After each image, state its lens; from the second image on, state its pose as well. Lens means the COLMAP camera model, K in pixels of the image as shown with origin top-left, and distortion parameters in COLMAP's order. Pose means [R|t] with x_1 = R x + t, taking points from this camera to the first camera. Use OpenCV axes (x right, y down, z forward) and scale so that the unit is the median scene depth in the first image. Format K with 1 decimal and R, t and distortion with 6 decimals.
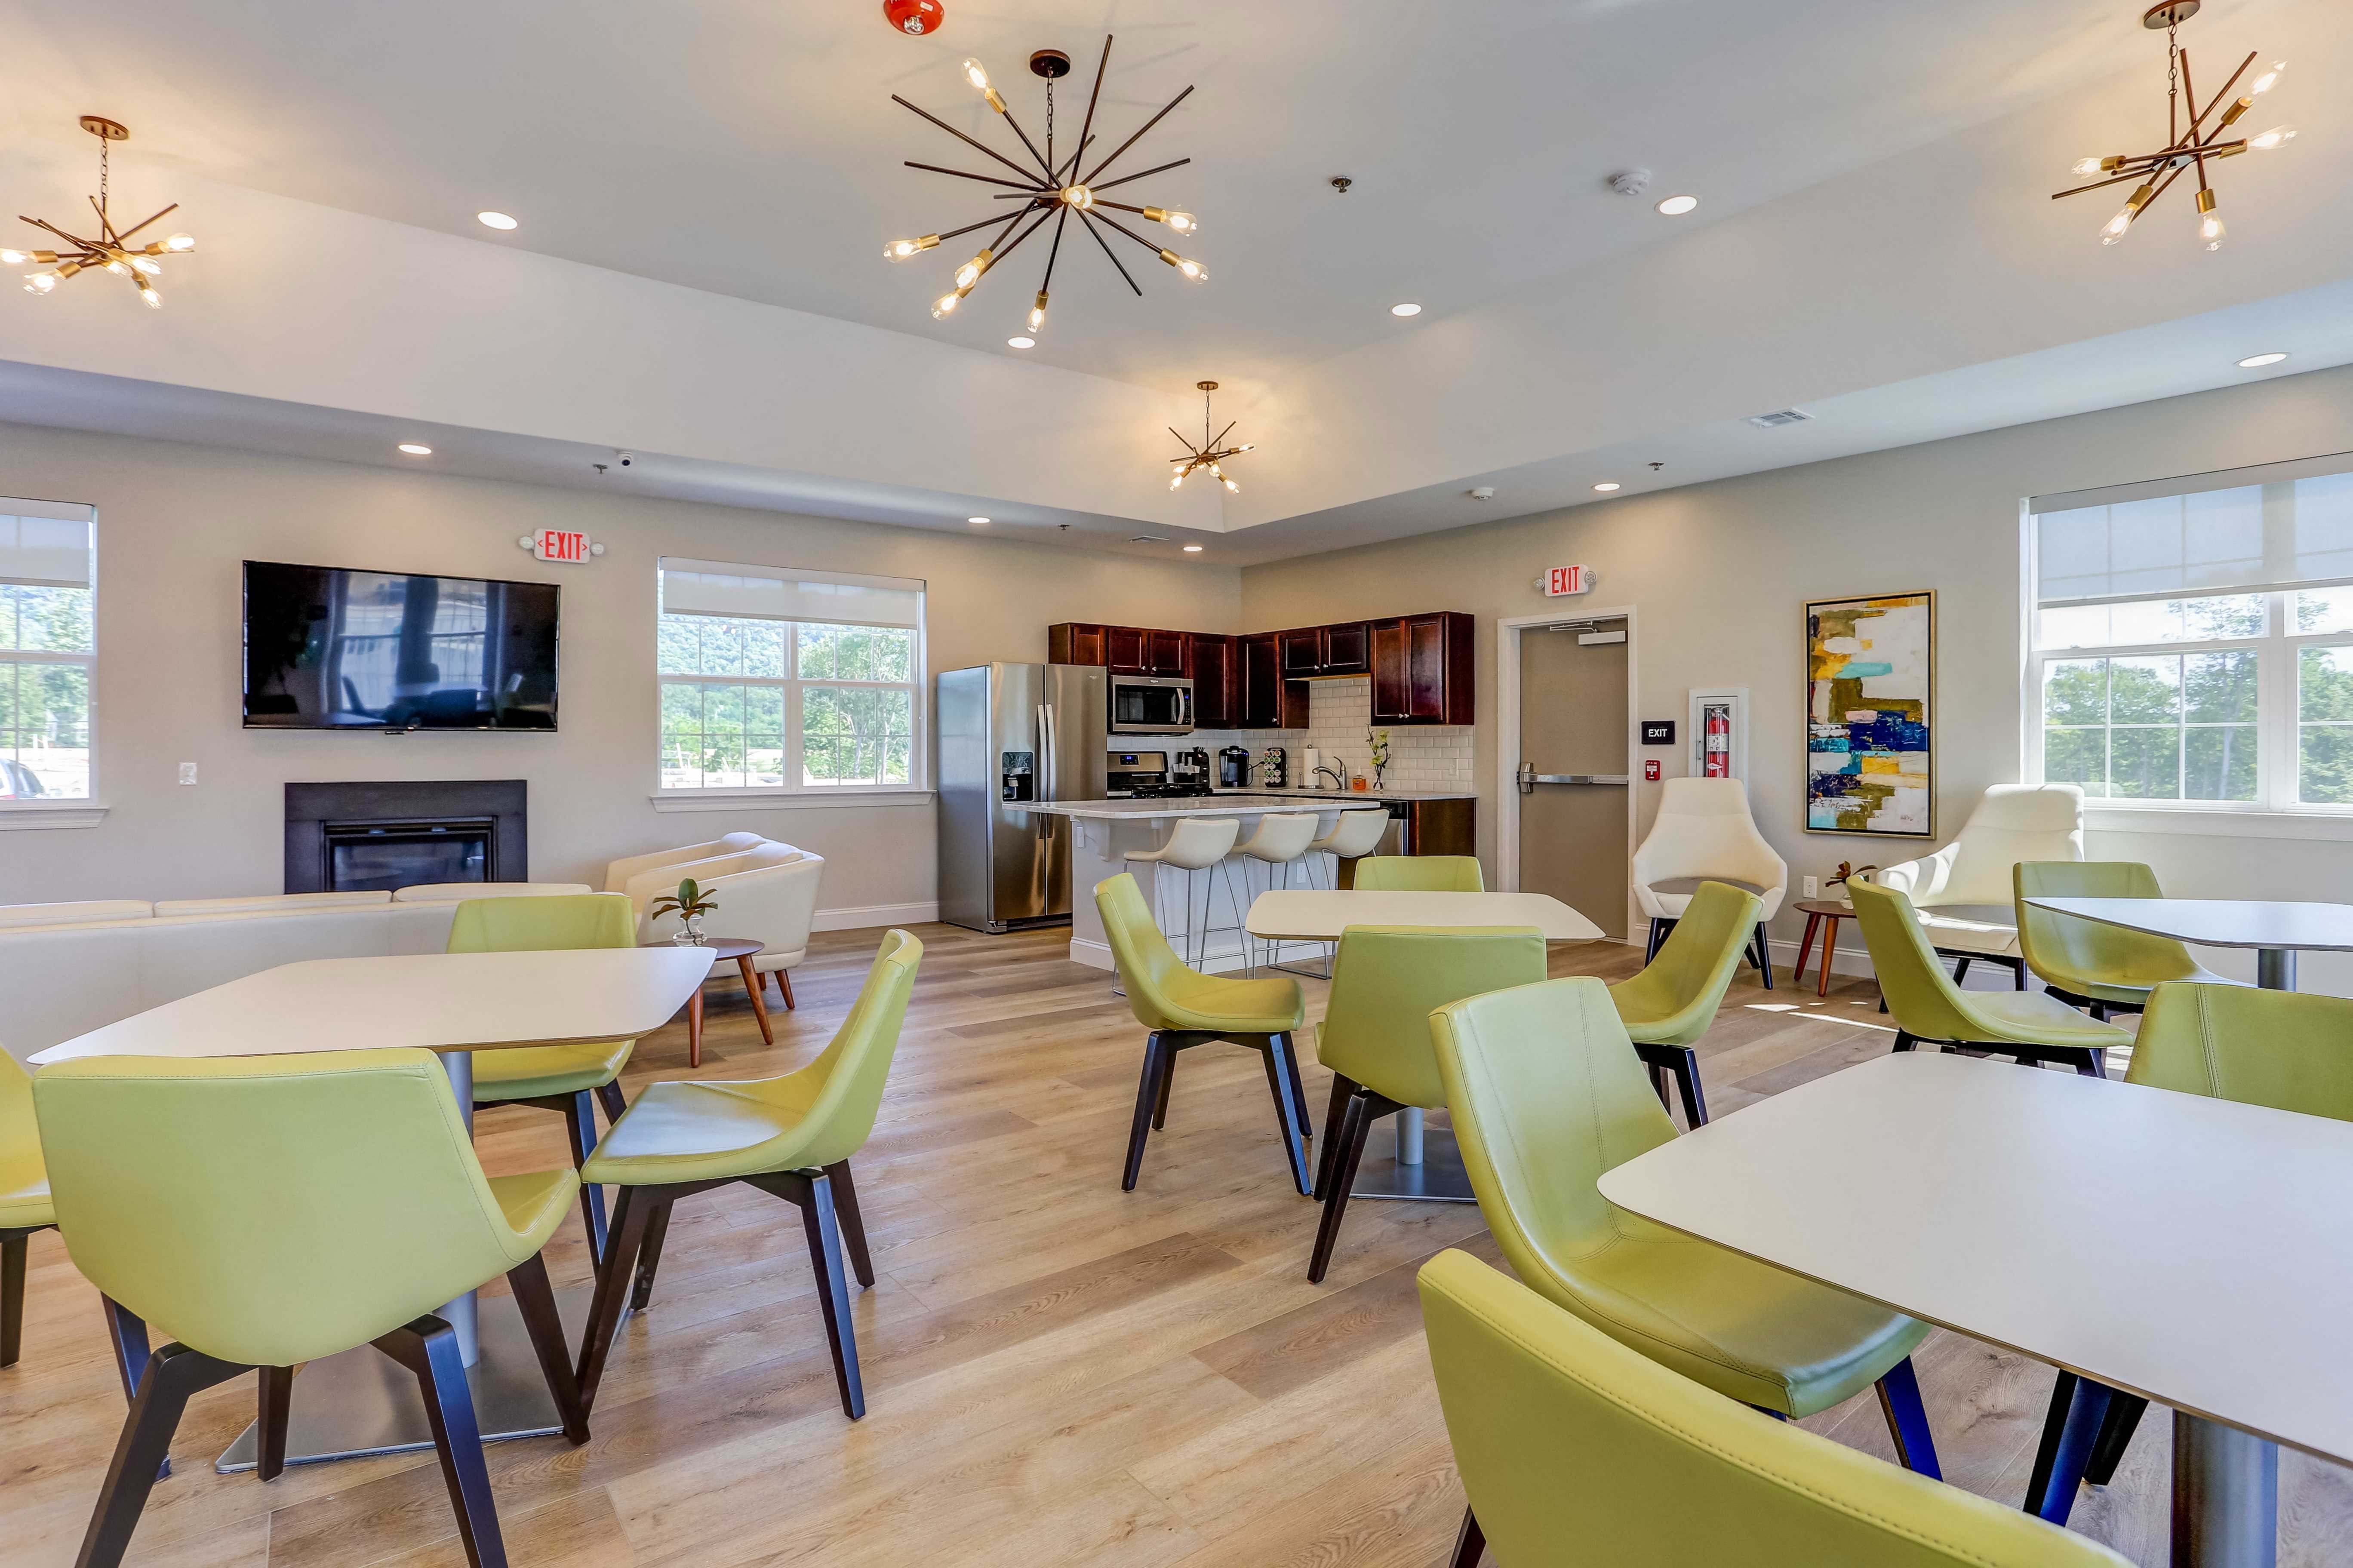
lens RADIAL K [[1166.2, 0, 1170.7], [0, 1166.2, 767.2], [0, 0, 1]] dist [-0.053715, 0.012658]
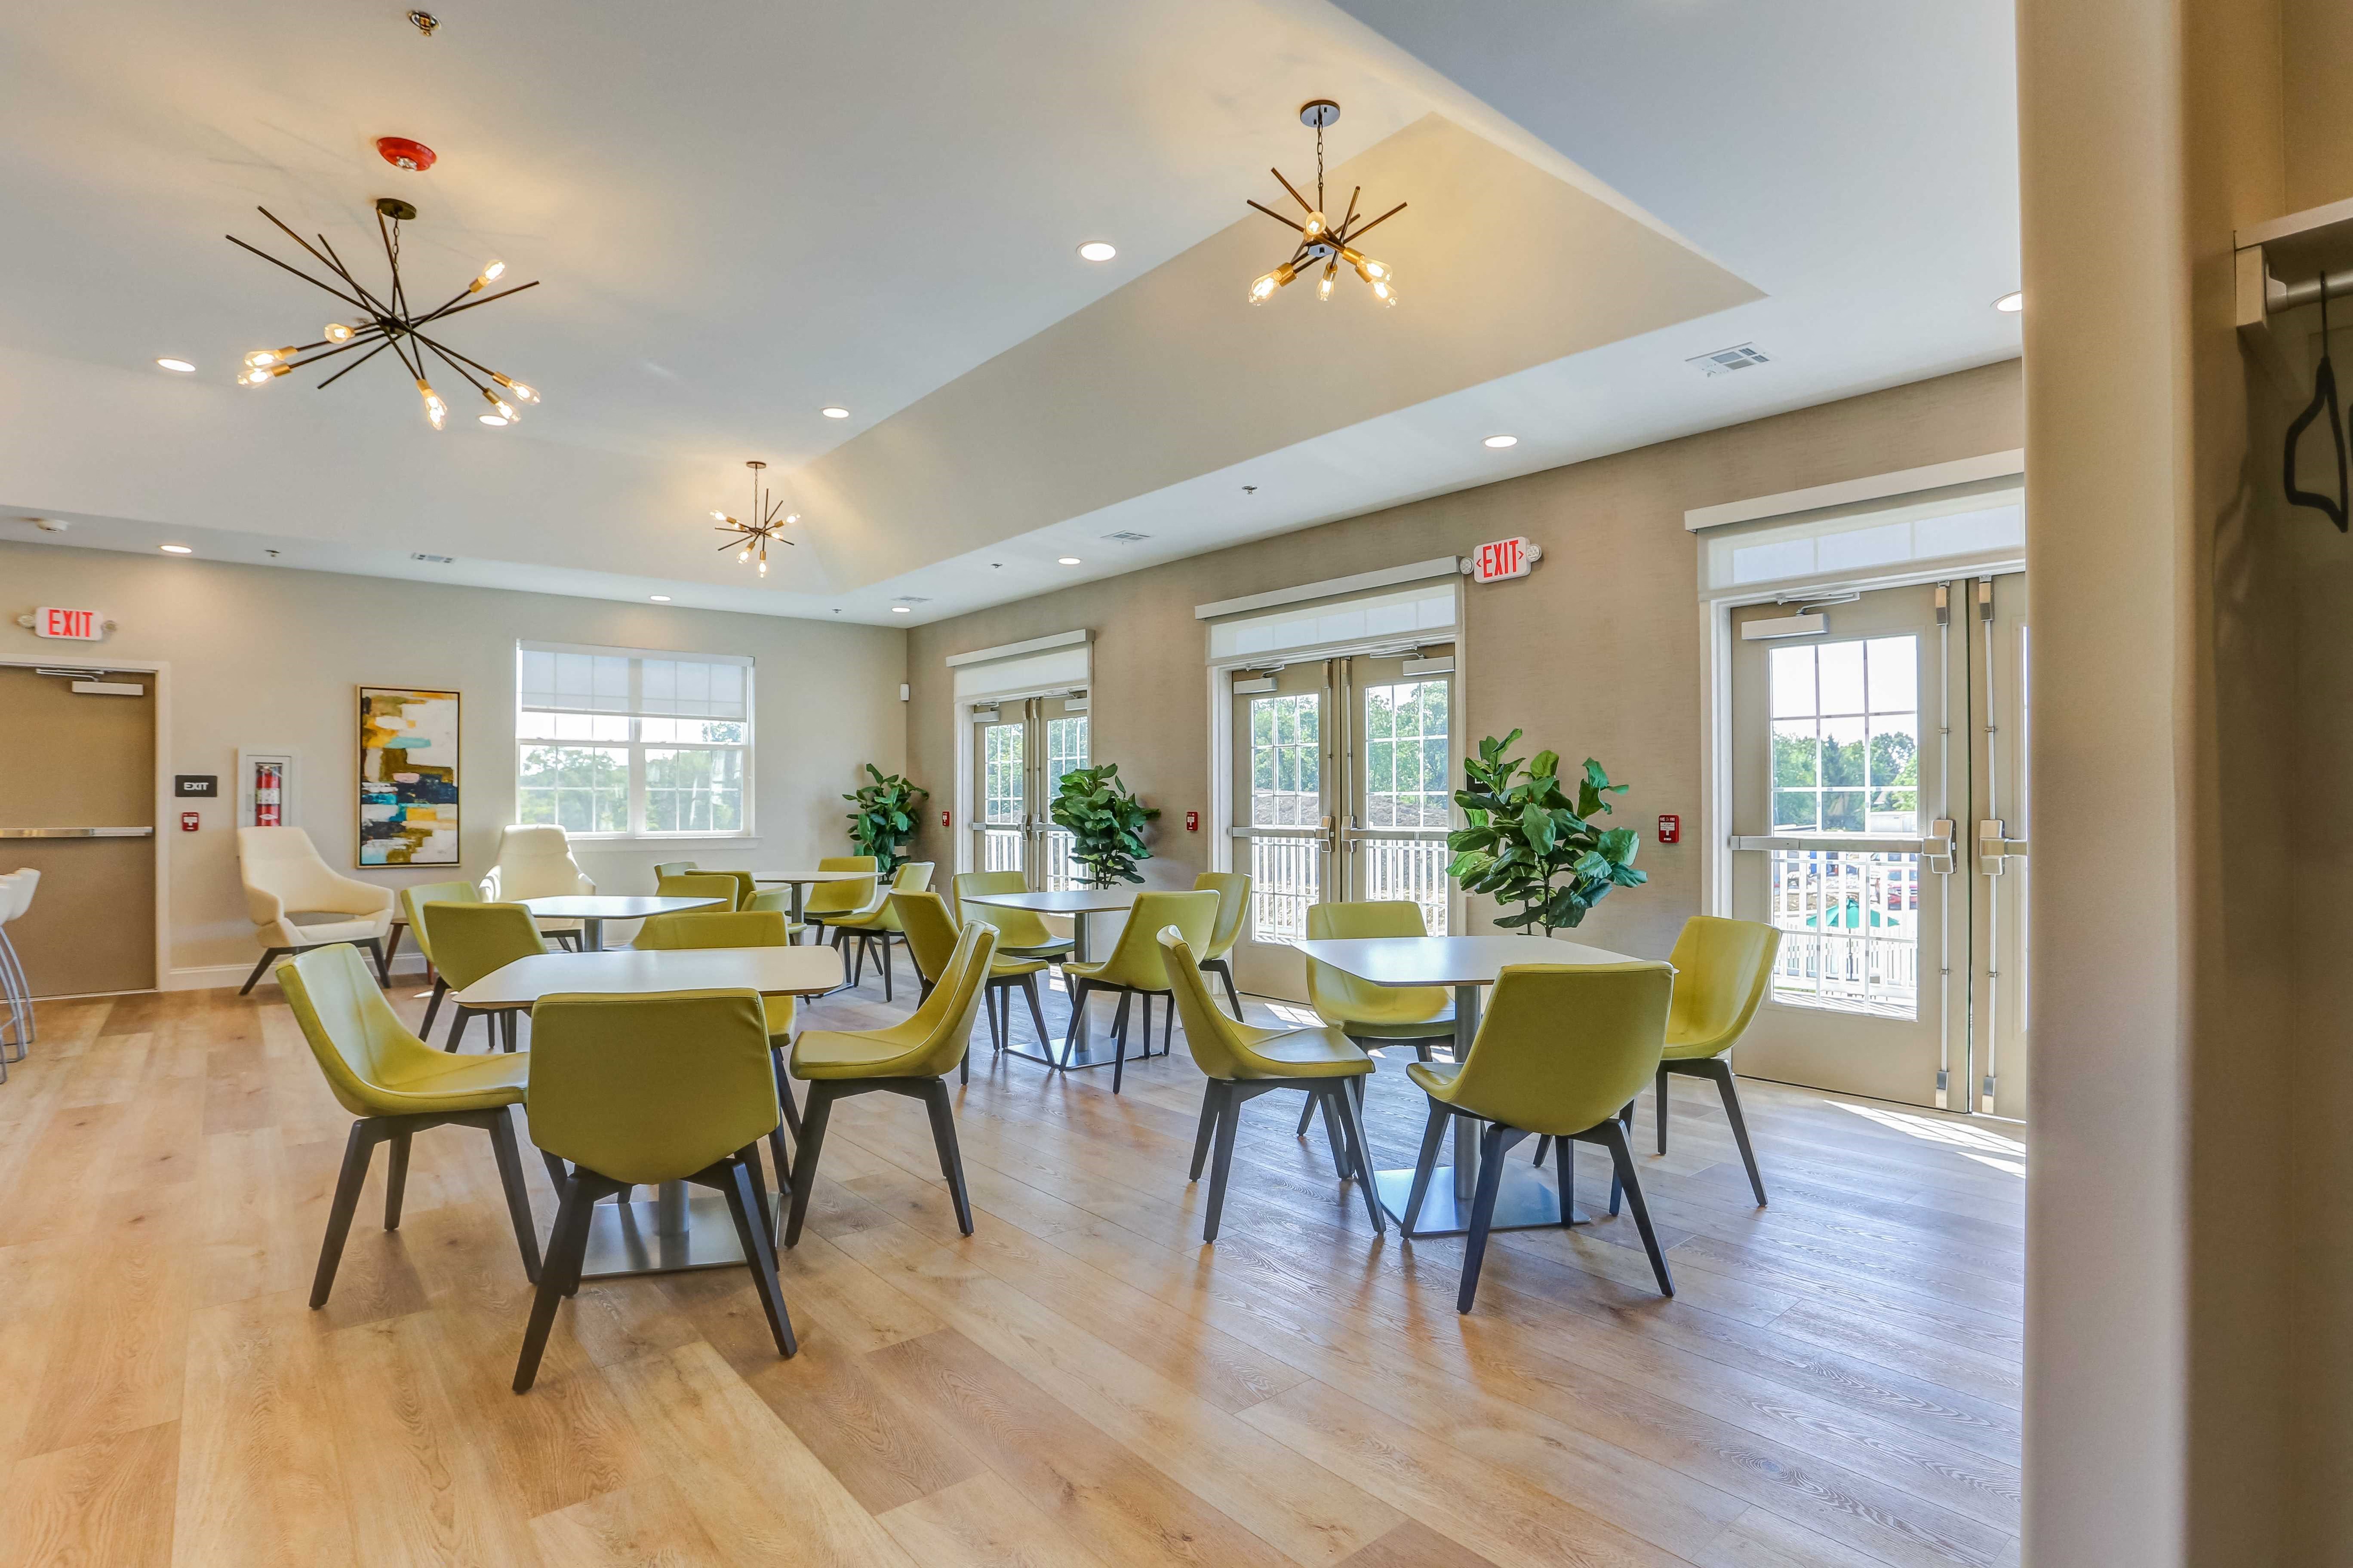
lens RADIAL K [[1166.2, 0, 1170.9], [0, 1166.2, 789.5], [0, 0, 1]] dist [-0.053715, 0.012658]
pose [[-0.049542, 0.008712, 0.998734, -0.749390], [0.010368, 0.999913, -0.008207, -0.010181], [-0.998718, 0.009949, -0.049628, 0.176347]]
